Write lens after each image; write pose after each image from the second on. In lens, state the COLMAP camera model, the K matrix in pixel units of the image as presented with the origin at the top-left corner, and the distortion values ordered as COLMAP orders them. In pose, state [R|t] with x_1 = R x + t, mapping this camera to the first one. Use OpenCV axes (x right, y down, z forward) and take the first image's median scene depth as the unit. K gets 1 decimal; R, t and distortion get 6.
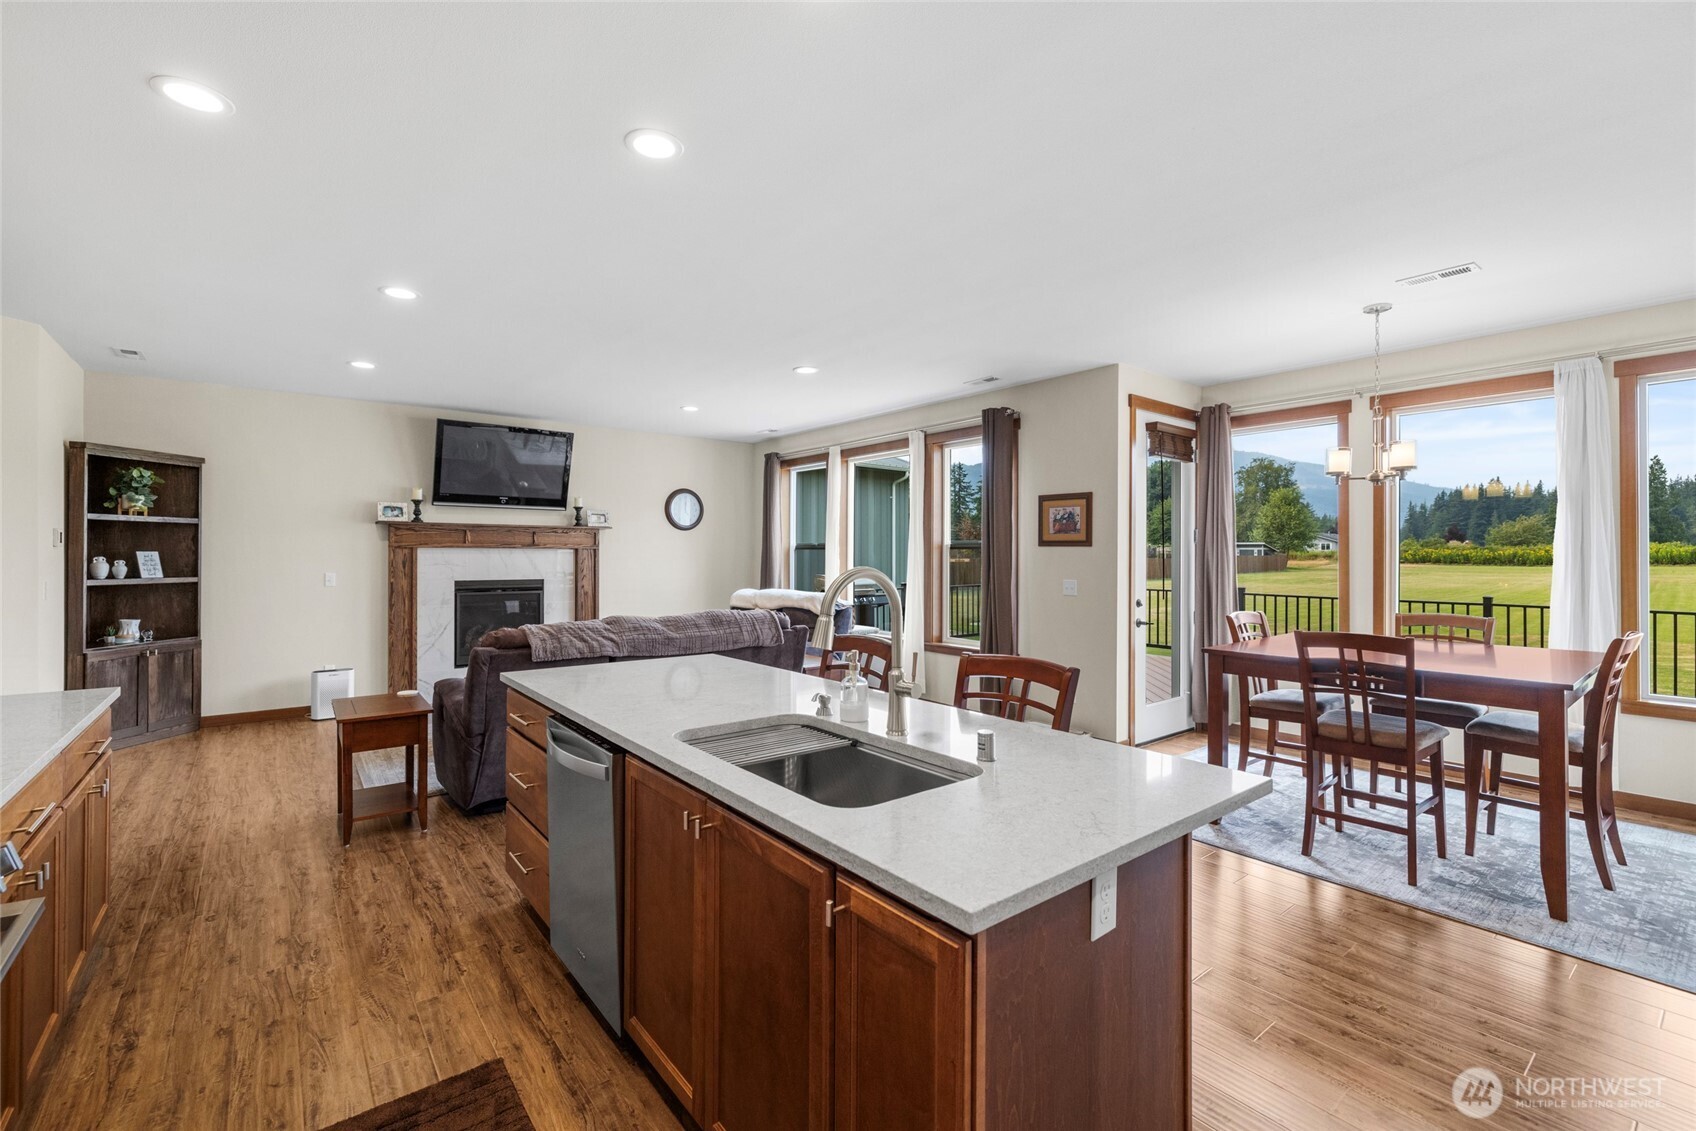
lens RADIAL K [[724.5, 0, 841.4], [0, 724.5, 554.7], [0, 0, 1]] dist [0.002933, -0.002132]
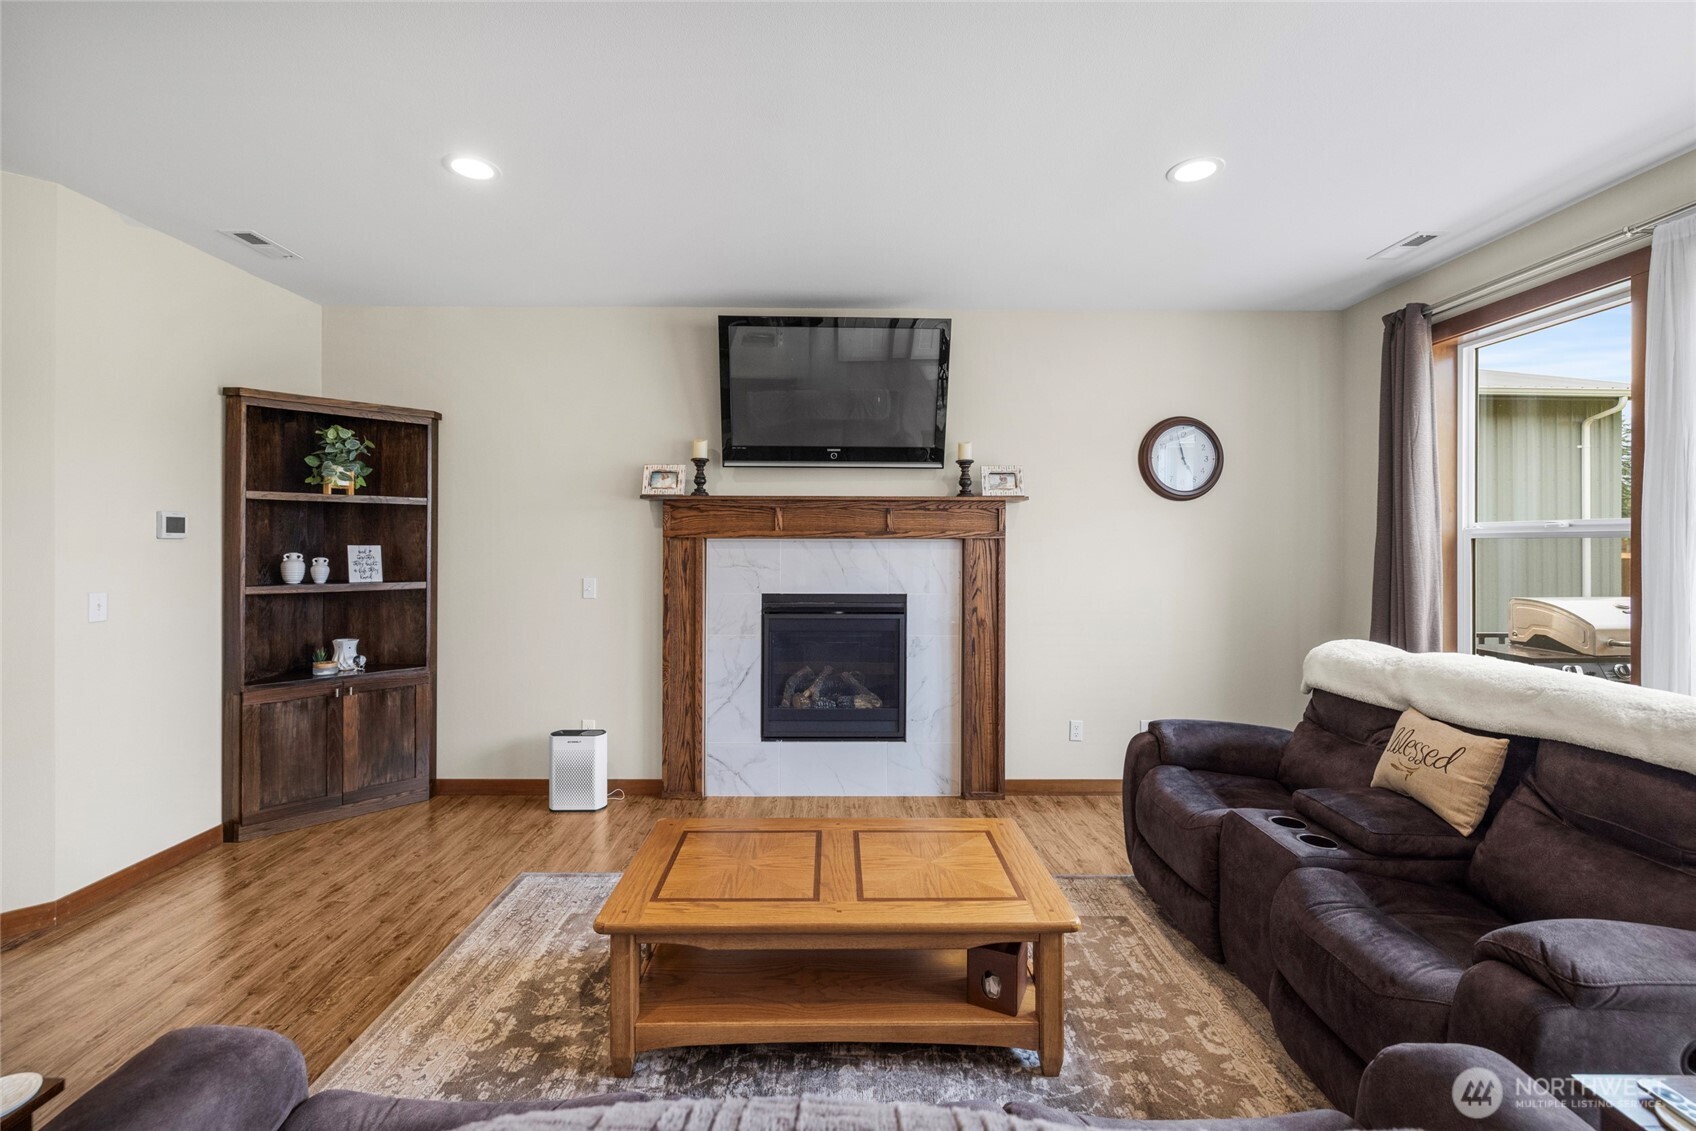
lens RADIAL K [[724.5, 0, 841.2], [0, 724.5, 544.3], [0, 0, 1]] dist [0.002933, -0.002132]
pose [[0.790549, -0.001058, -0.612398, -0.144811], [-0.001041, 0.999995, -0.003070, -0.003635], [0.612398, 0.003065, 0.790544, 0.694154]]
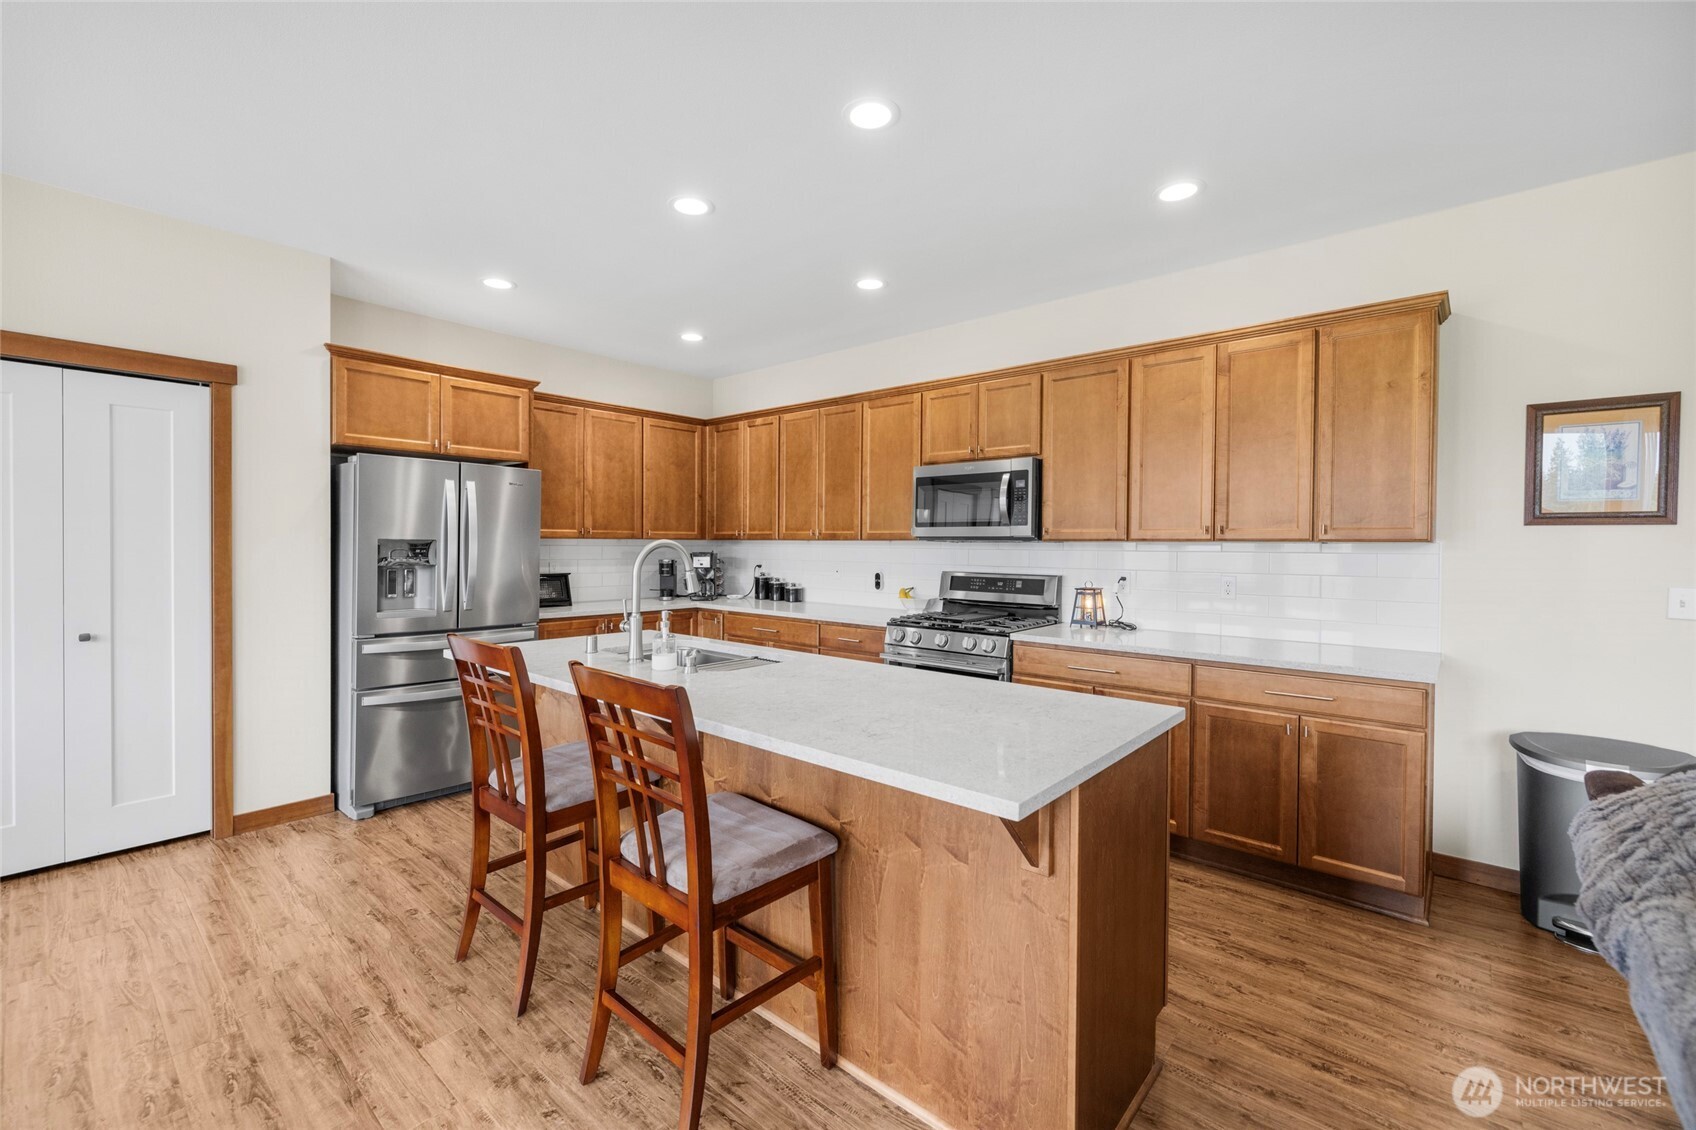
lens RADIAL K [[724.5, 0, 838.2], [0, 724.5, 545.9], [0, 0, 1]] dist [0.002933, -0.002132]
pose [[-0.984980, -0.009457, -0.172408, -0.019577], [-0.009894, 0.999950, 0.001681, 0.007491], [0.172384, 0.003361, -0.985024, 0.821805]]
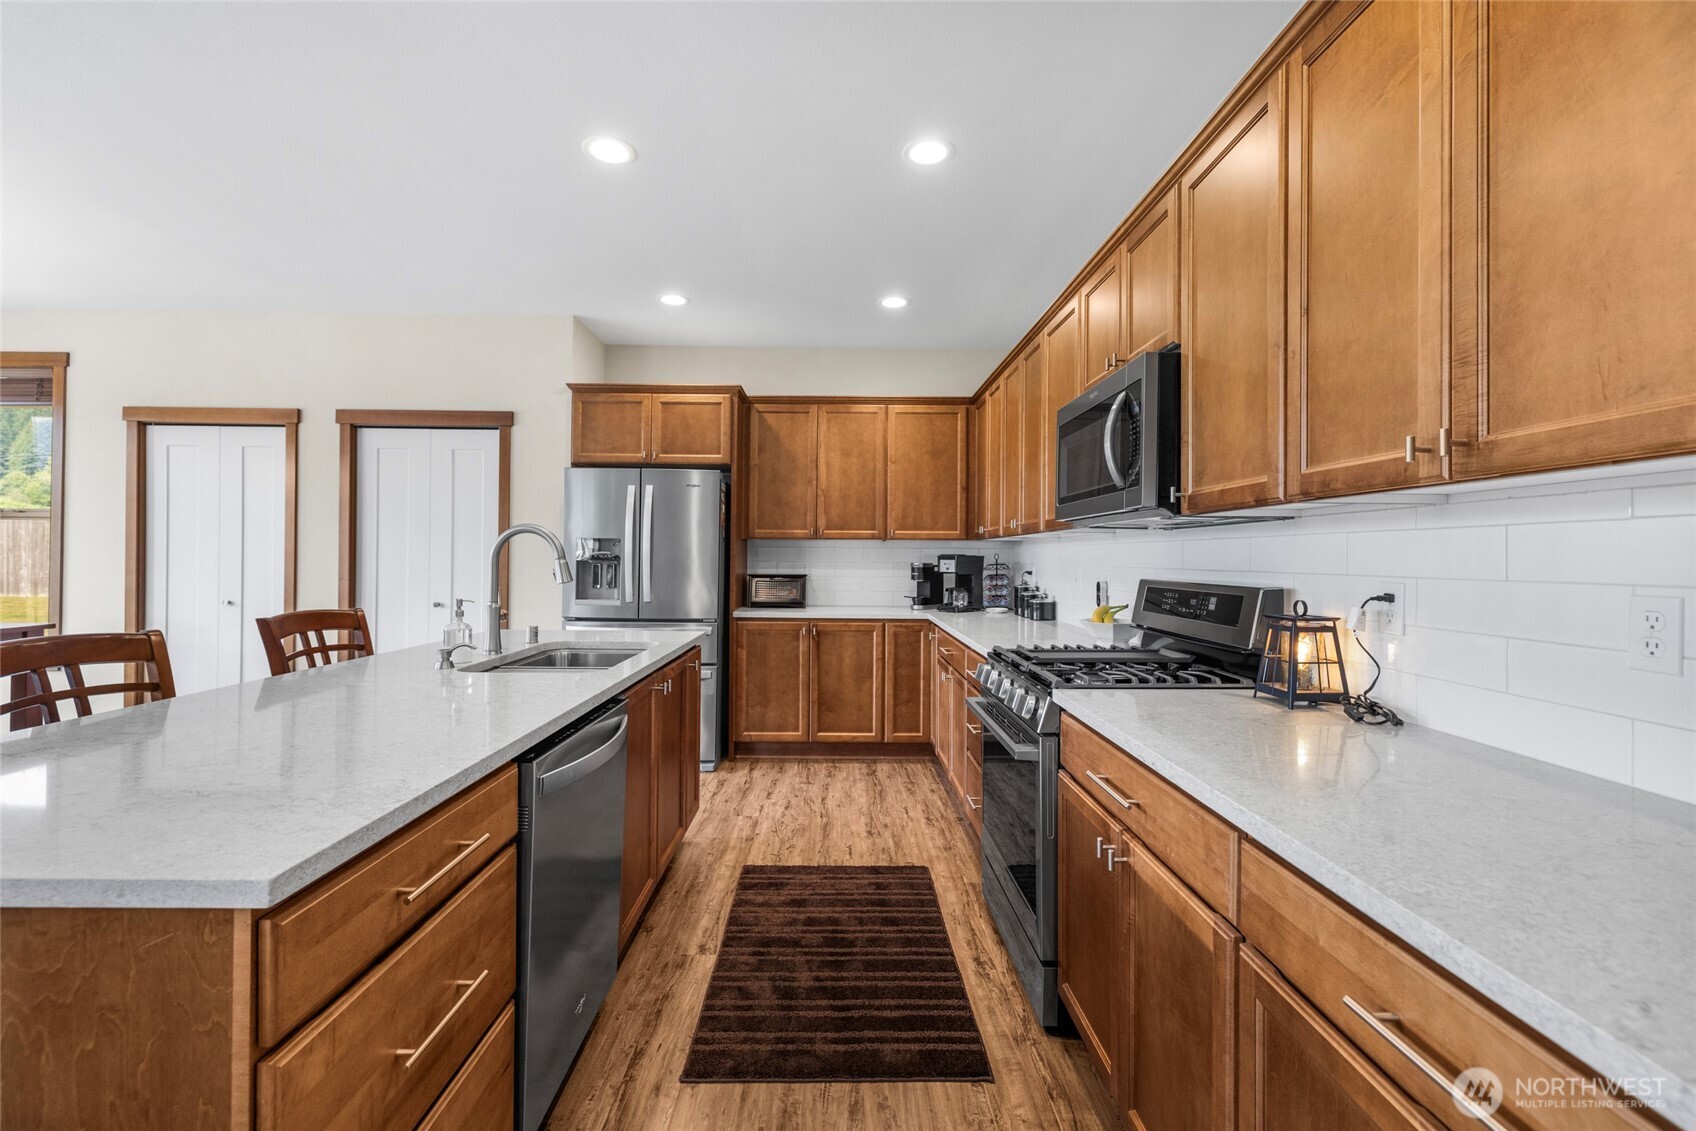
lens RADIAL K [[693.5, 0, 836.1], [0, 693.5, 561.7], [0, 0, 1]] dist [-0.004125, 0.000469]
pose [[-0.785942, -0.012555, 0.618173, -0.390144], [-0.008546, 0.999919, 0.009444, 0.021990], [-0.618241, 0.002140, -0.785985, 0.534349]]
